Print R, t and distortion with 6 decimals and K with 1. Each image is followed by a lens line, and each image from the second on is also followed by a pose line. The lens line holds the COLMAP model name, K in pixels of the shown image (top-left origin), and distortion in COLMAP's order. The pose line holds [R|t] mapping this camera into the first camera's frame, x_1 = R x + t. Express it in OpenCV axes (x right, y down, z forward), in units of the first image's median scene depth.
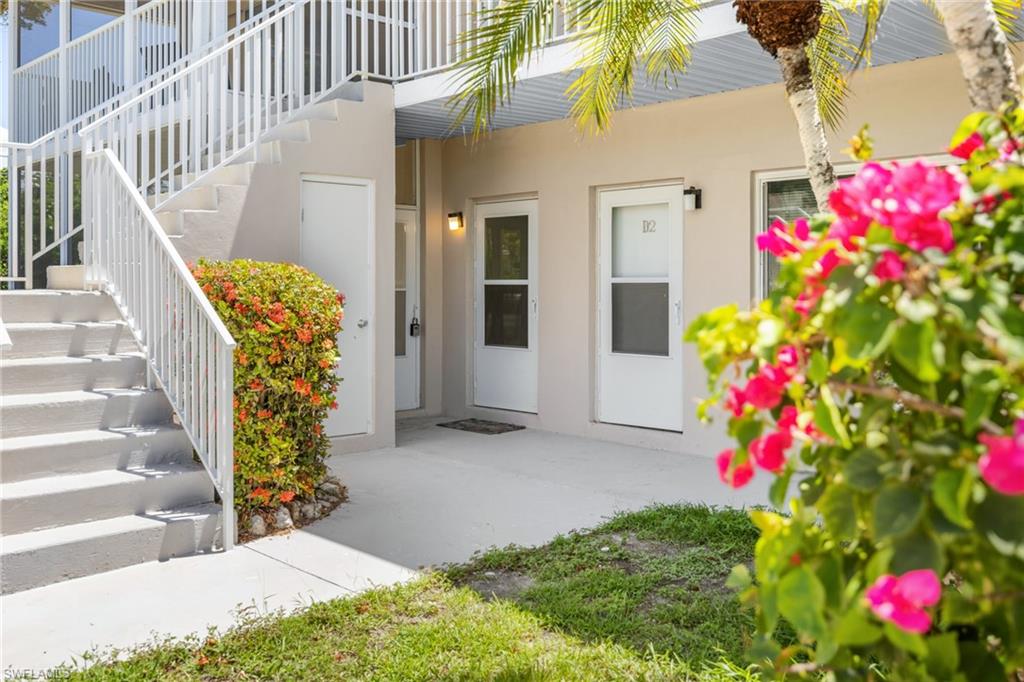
lens RADIAL K [[989.1, 0, 509.0], [0, 989.1, 295.0], [0, 0, 1]] dist [0.000074, 0.000000]
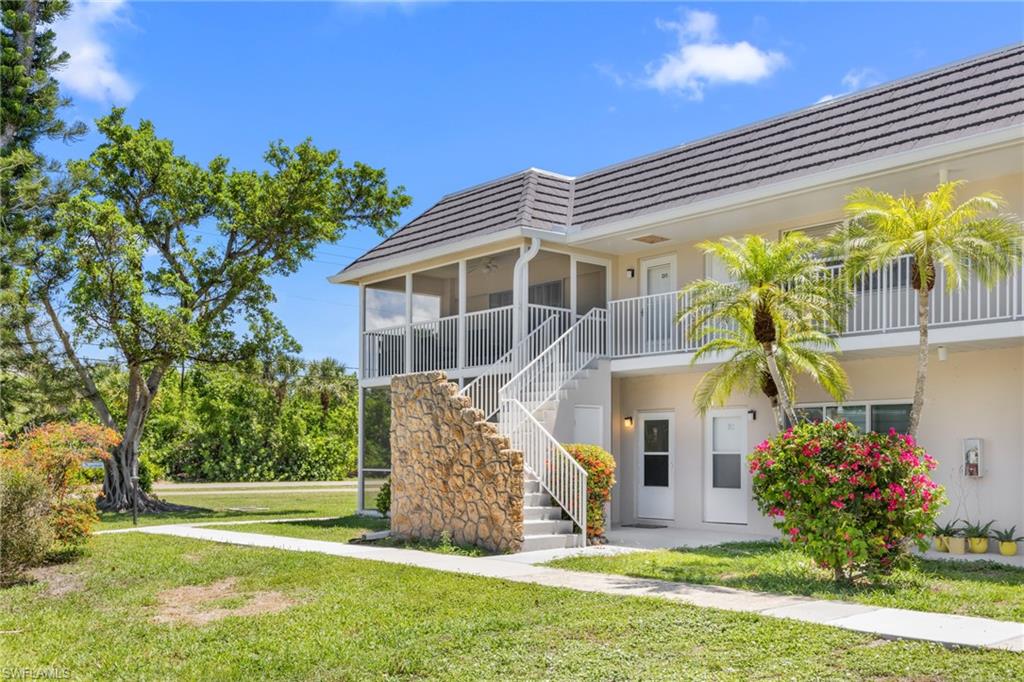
lens RADIAL K [[989.1, 0, 521.6], [0, 989.1, 452.2], [0, 0, 1]] dist [0.000074, 0.000000]
pose [[0.998626, 0.004890, -0.052181, -0.200863], [-0.005738, 0.999854, -0.016123, 0.020702], [0.052095, 0.016401, 0.998507, -1.163284]]
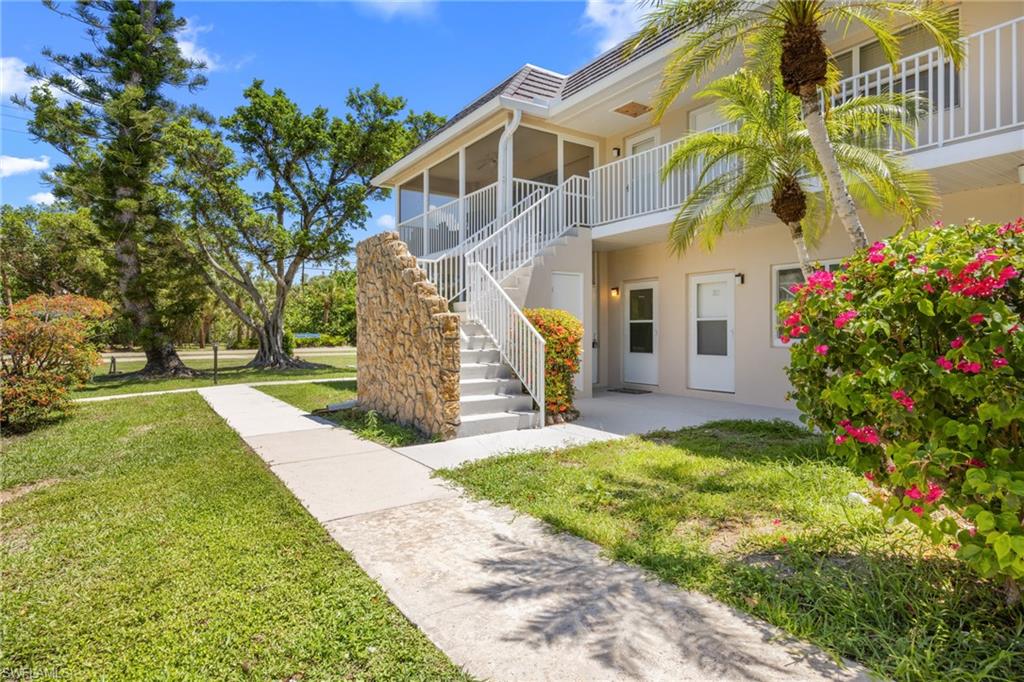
lens RADIAL K [[564.8, 0, 514.6], [0, 564.8, 332.2], [0, 0, 1]] dist [0.017693, 0.000268]
pose [[0.985103, -0.001527, -0.171956, -0.071911], [0.000221, 0.999971, -0.007612, 0.021985], [0.171963, 0.007461, 0.985075, -0.234686]]
